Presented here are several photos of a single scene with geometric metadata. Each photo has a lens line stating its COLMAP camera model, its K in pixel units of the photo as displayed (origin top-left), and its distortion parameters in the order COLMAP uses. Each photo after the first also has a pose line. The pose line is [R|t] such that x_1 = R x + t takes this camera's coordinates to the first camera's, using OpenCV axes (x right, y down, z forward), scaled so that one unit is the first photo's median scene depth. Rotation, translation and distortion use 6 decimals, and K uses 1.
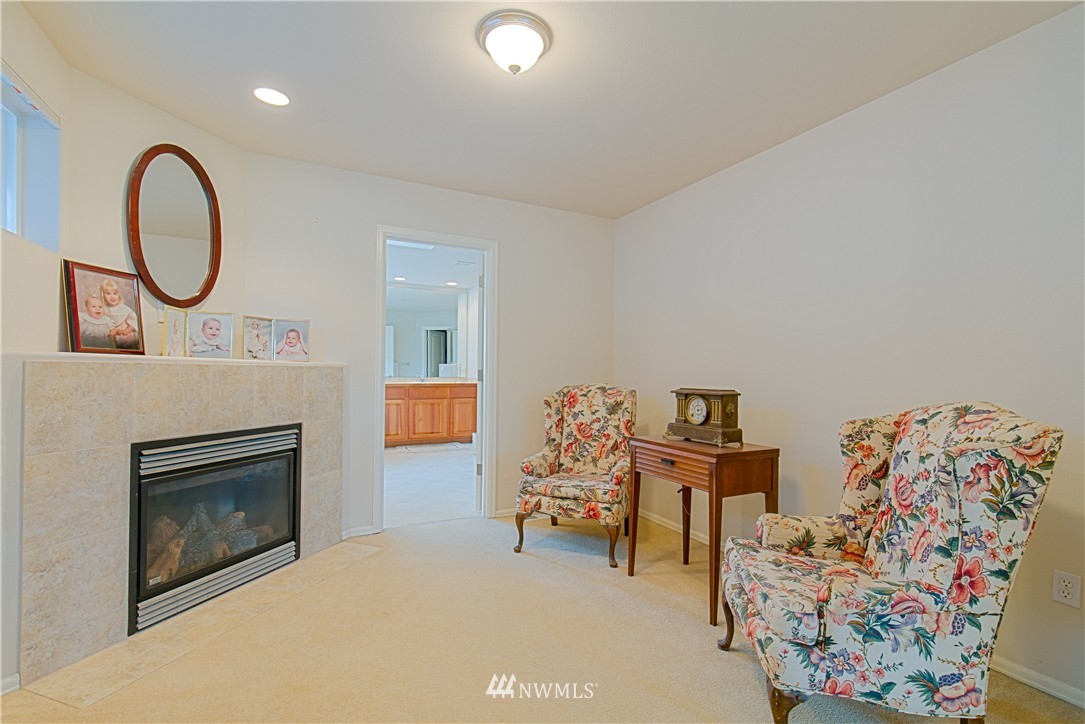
lens RADIAL K [[489.0, 0, 539.1], [0, 489.0, 371.8], [0, 0, 1]] dist [0.003904, -0.000385]
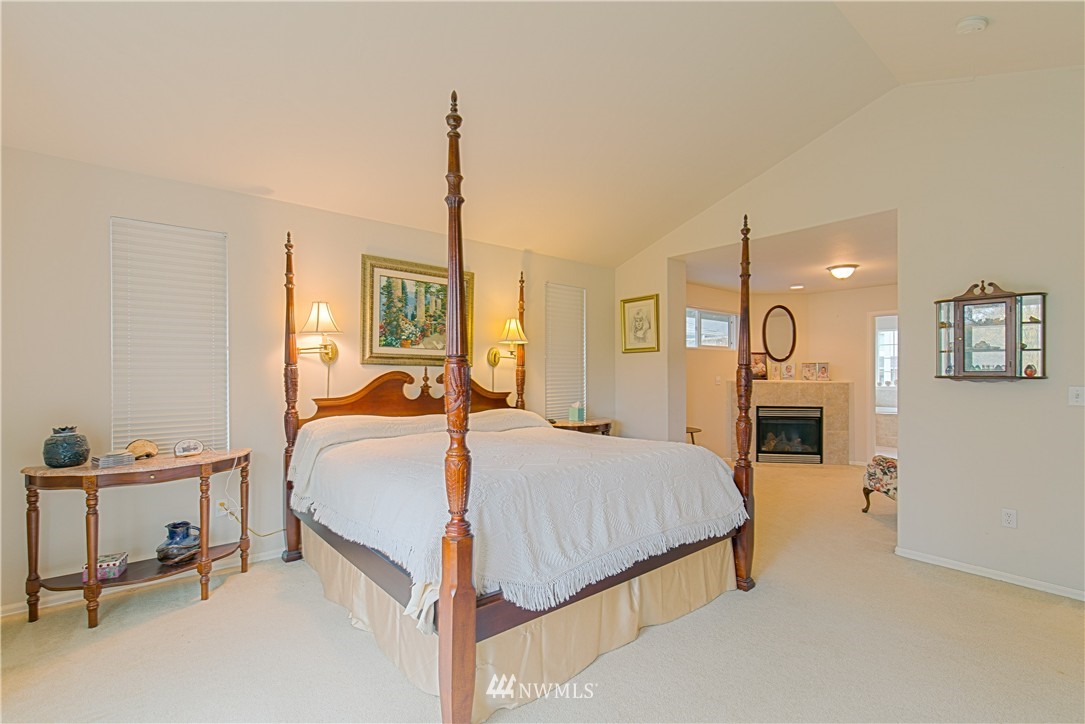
lens RADIAL K [[489.0, 0, 539.1], [0, 489.0, 371.8], [0, 0, 1]] dist [0.003904, -0.000385]
pose [[0.230760, -0.007218, -0.972984, 1.676736], [-0.002798, 0.999963, -0.008082, -0.047589], [0.973007, 0.004587, 0.230732, -0.991004]]
